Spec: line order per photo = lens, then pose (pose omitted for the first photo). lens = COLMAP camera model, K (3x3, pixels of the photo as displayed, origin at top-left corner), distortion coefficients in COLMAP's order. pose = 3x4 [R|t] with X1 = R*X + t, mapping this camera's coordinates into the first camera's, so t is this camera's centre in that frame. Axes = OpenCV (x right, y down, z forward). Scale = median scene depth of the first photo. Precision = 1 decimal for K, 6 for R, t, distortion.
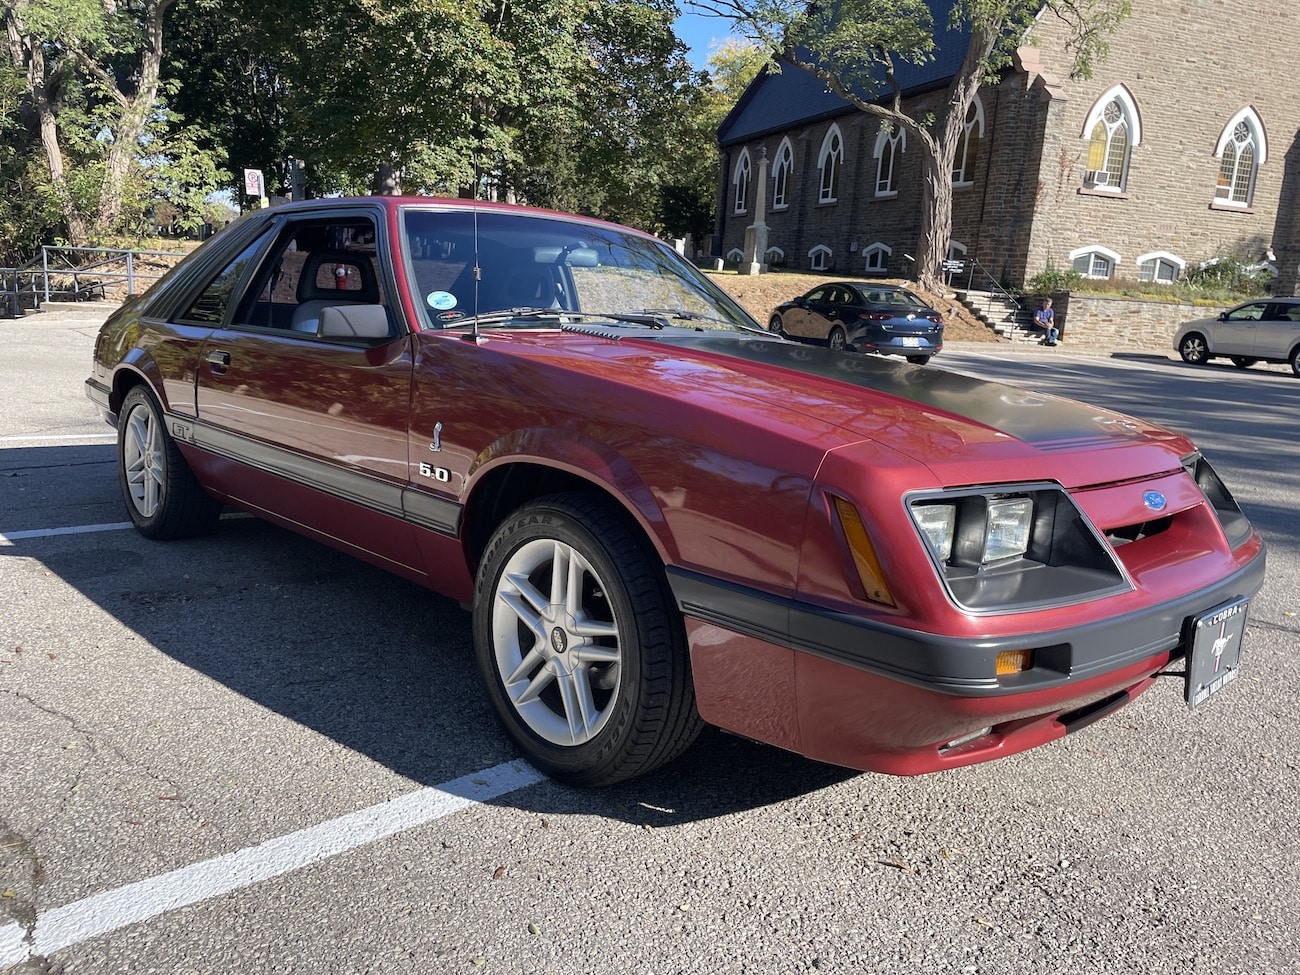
lens RADIAL K [[952.5, 0, 650.0], [0, 952.5, 487.5], [0, 0, 1]] dist [0.047892, -0.079892]
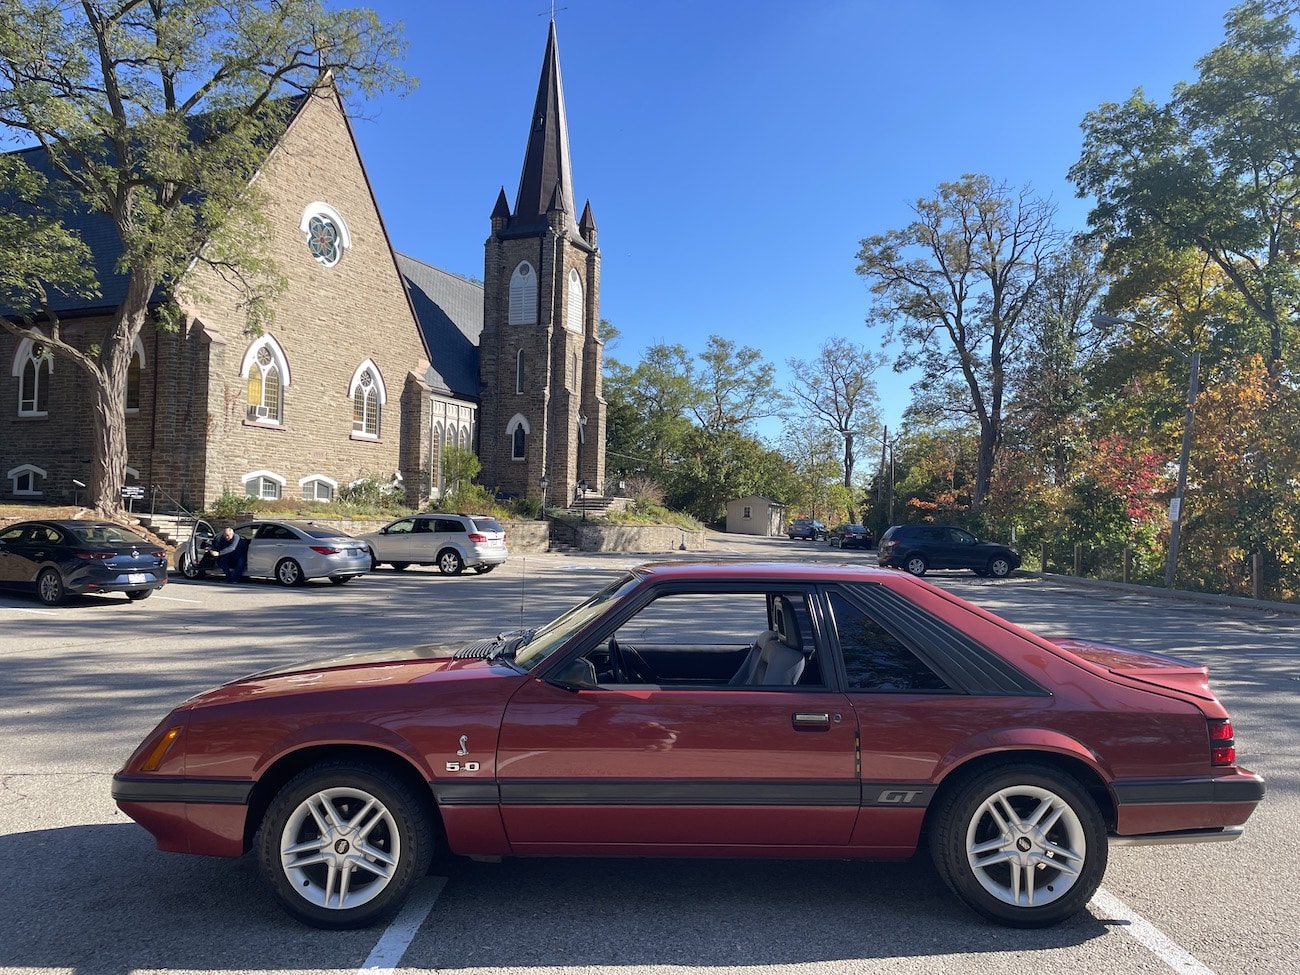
lens RADIAL K [[984.5, 0, 650.0], [0, 984.5, 487.5], [0, 0, 1]] dist [-0.000414, -0.000596]
pose [[0.650044, -0.022835, 0.759553, -0.110439], [0.174261, 0.977390, -0.119753, -0.019715], [-0.739645, 0.210206, 0.639327, -0.052298]]
